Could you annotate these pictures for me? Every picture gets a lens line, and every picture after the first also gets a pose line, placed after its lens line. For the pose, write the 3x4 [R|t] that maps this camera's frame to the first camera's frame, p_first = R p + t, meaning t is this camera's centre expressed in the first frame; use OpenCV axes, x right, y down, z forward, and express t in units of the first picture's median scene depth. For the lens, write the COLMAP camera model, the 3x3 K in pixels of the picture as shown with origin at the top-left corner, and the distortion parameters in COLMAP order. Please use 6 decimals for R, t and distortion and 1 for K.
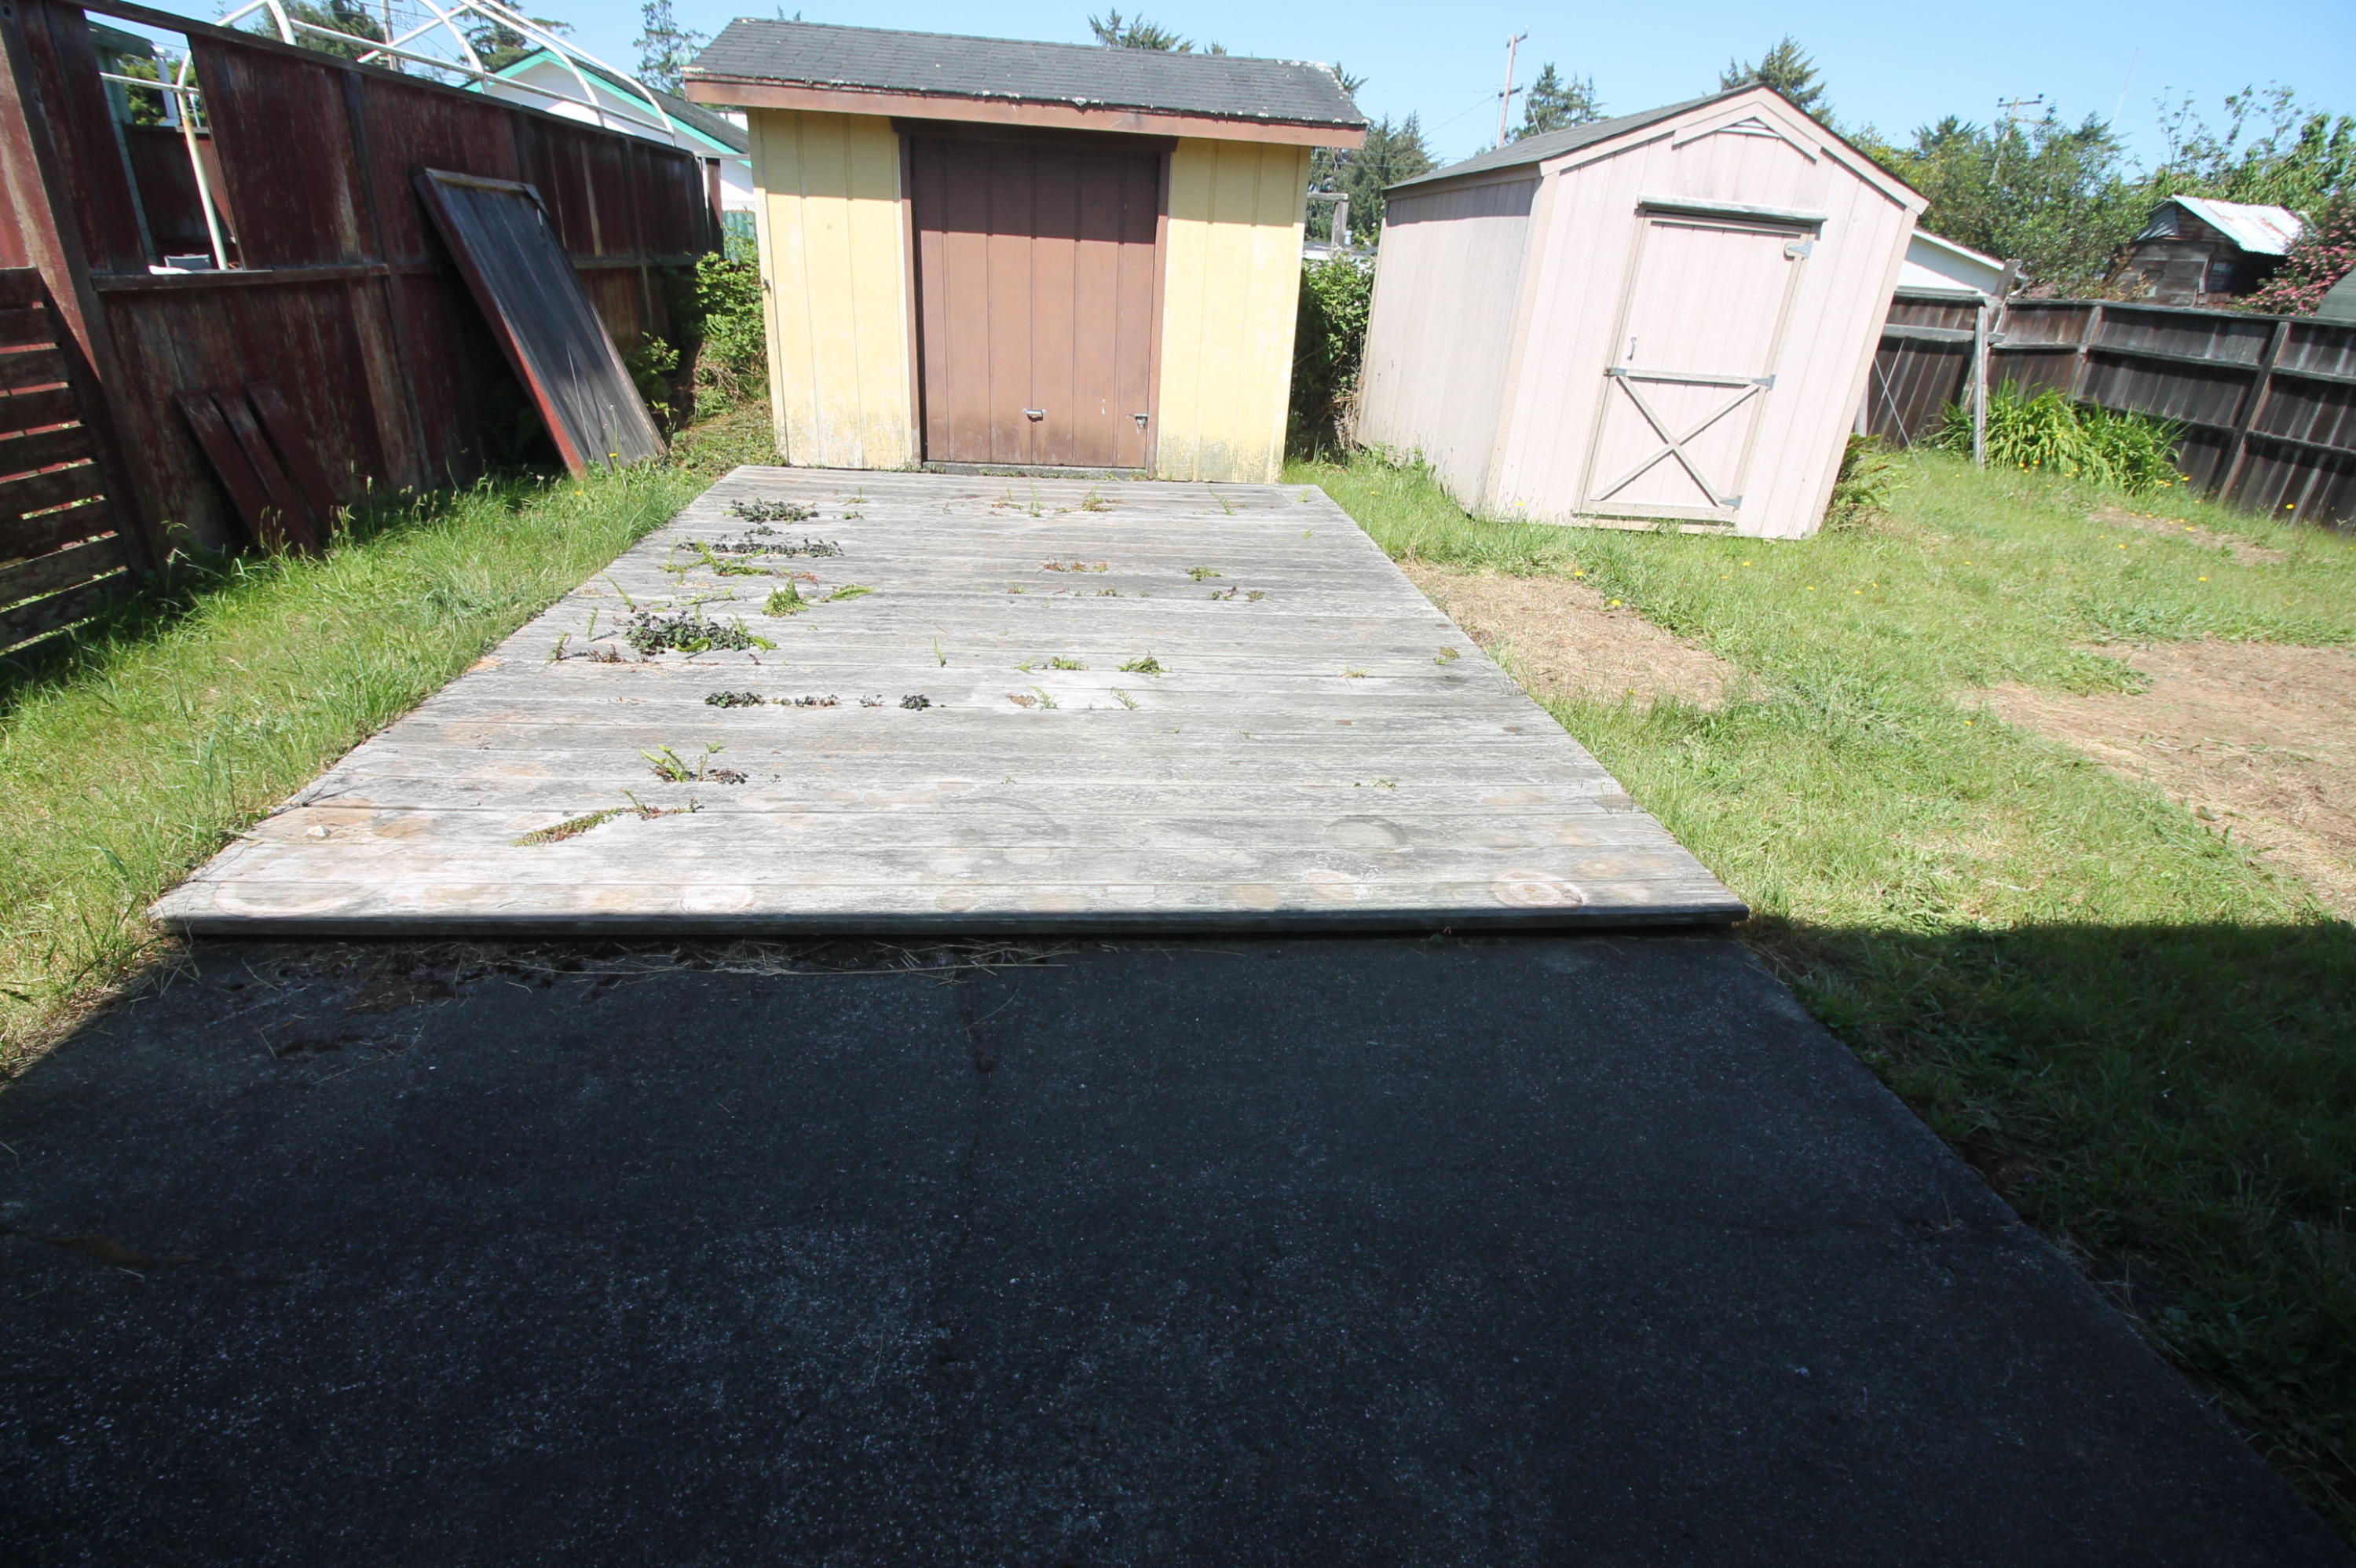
lens RADIAL K [[1099.8, 0, 1180.4], [0, 1099.8, 773.9], [0, 0, 1]] dist [0.000510, -0.011894]
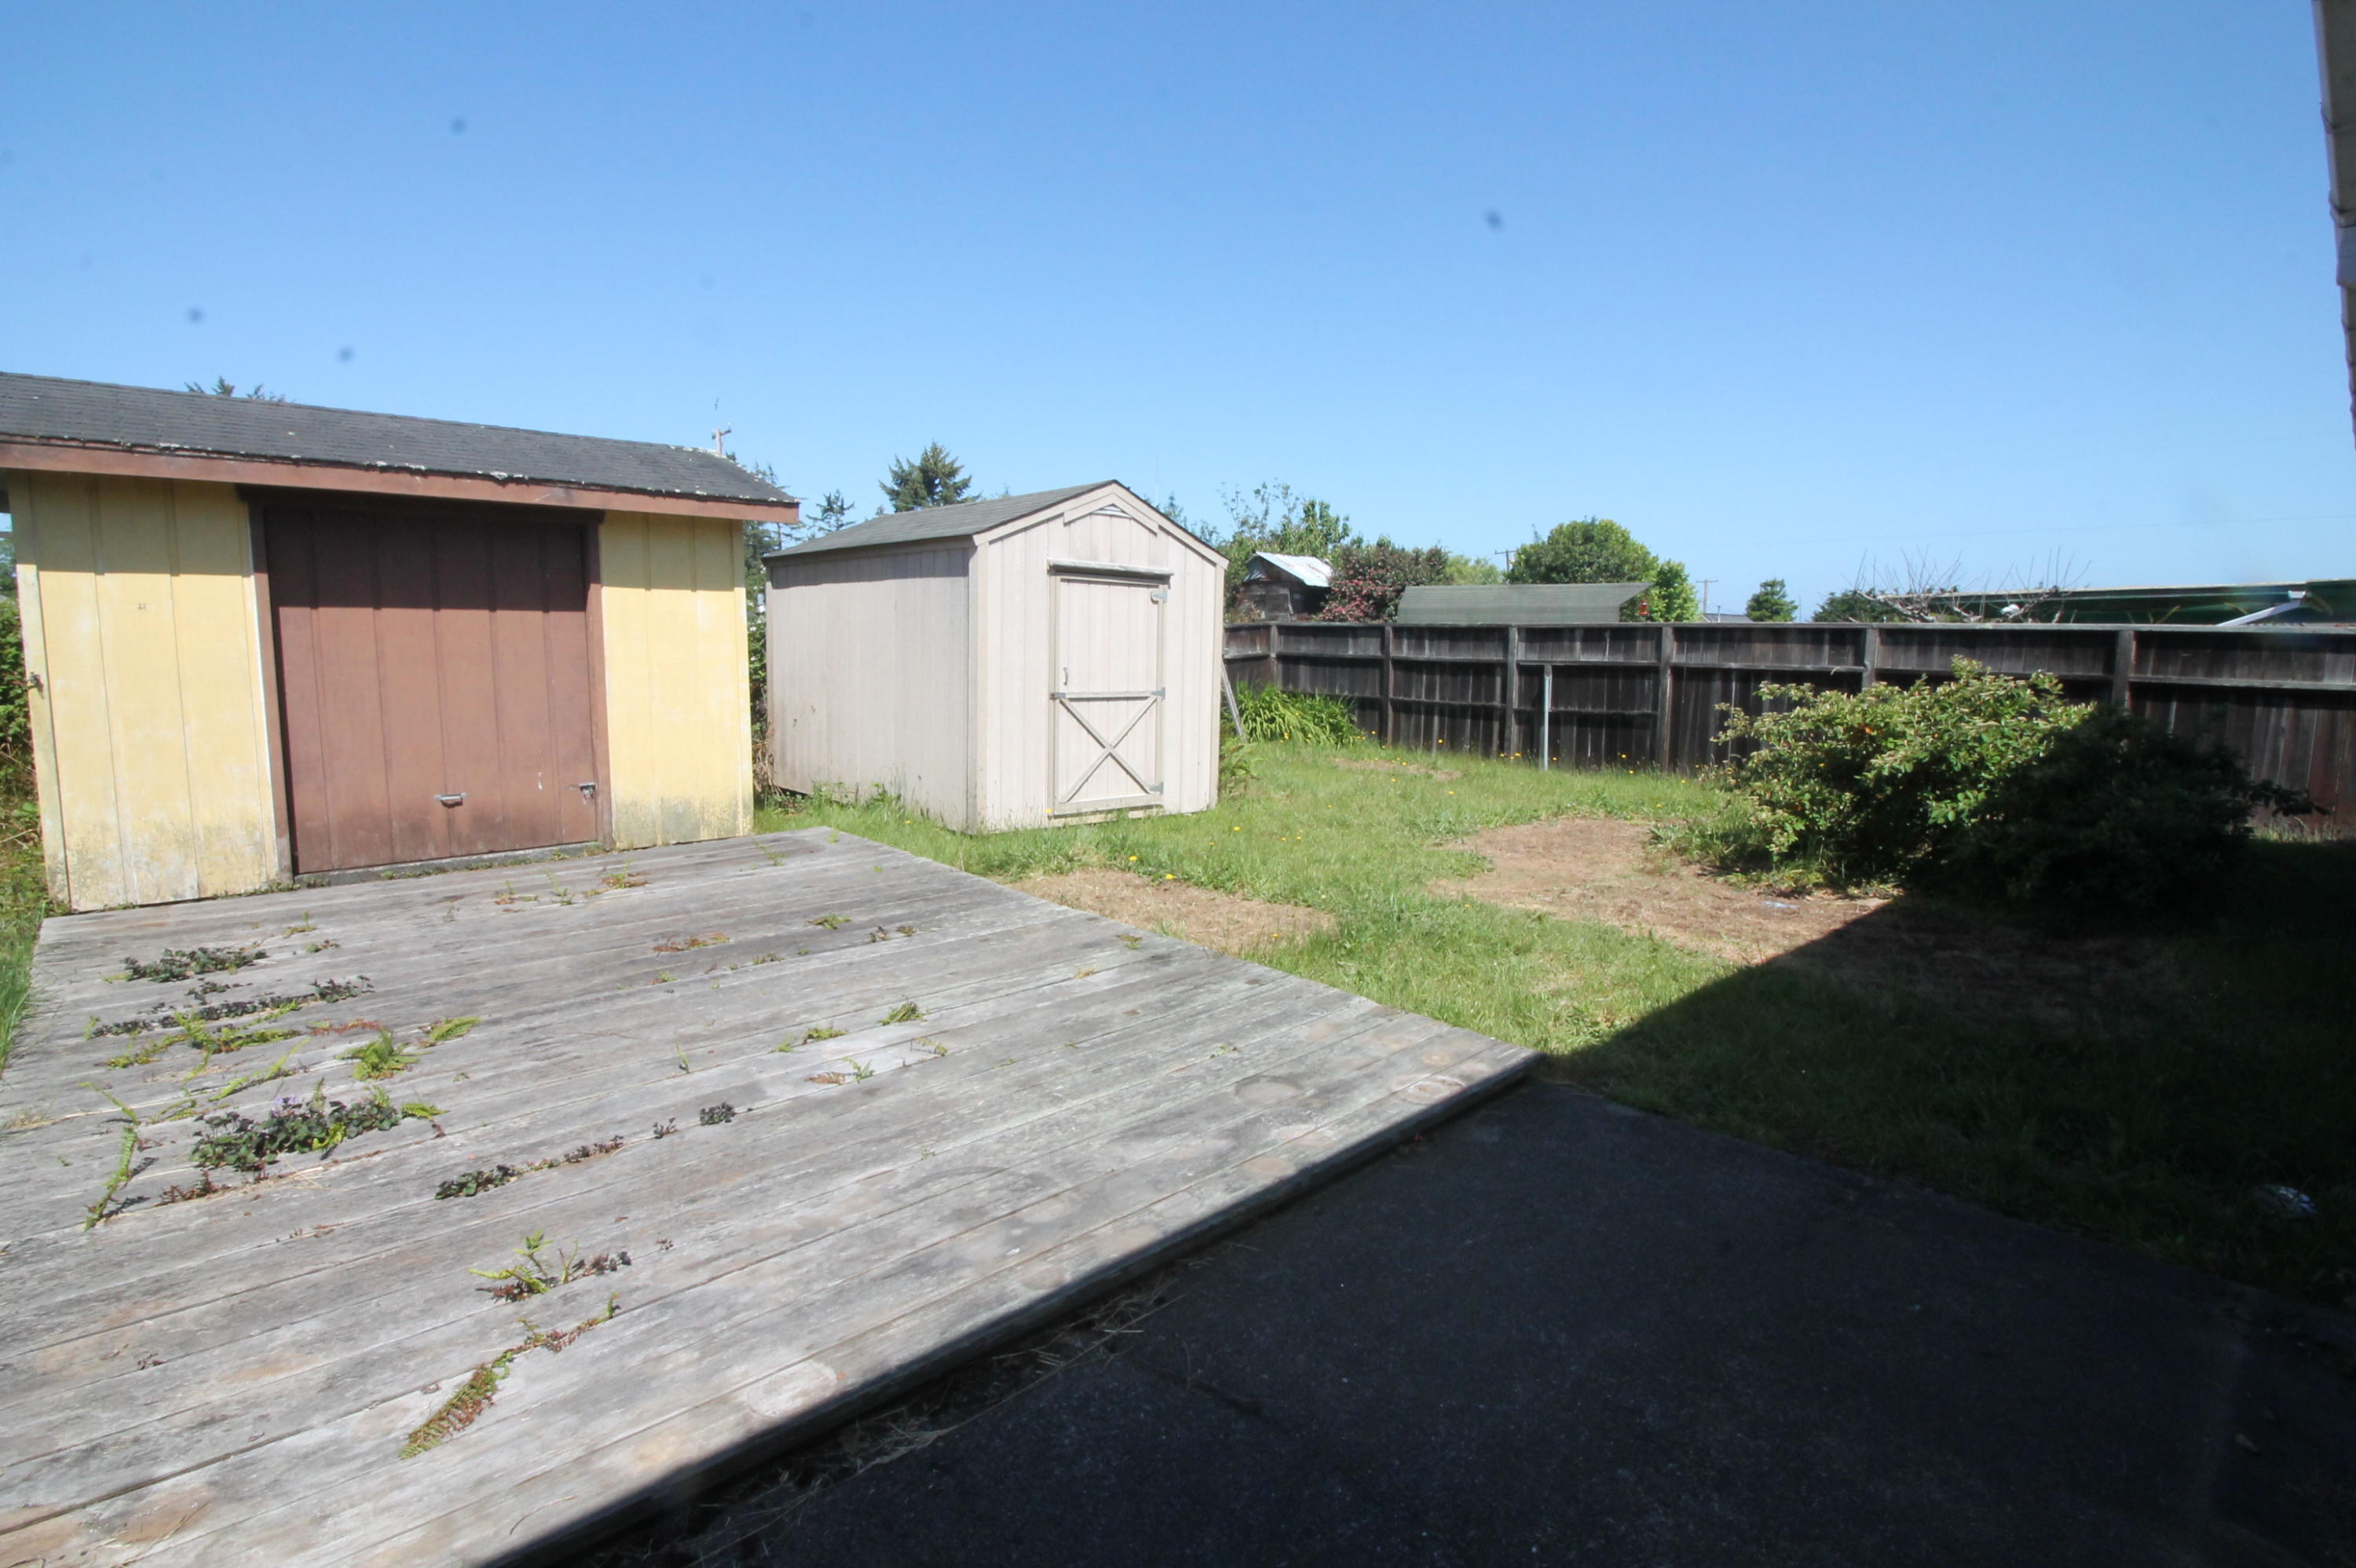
lens RADIAL K [[1099.8, 0, 1180.4], [0, 1099.8, 773.9], [0, 0, 1]] dist [0.000510, -0.011894]
pose [[0.799575, -0.123030, 0.587830, -0.210167], [0.287712, 0.937633, -0.195108, -0.021948], [-0.527165, 0.325129, 0.785104, 0.038080]]
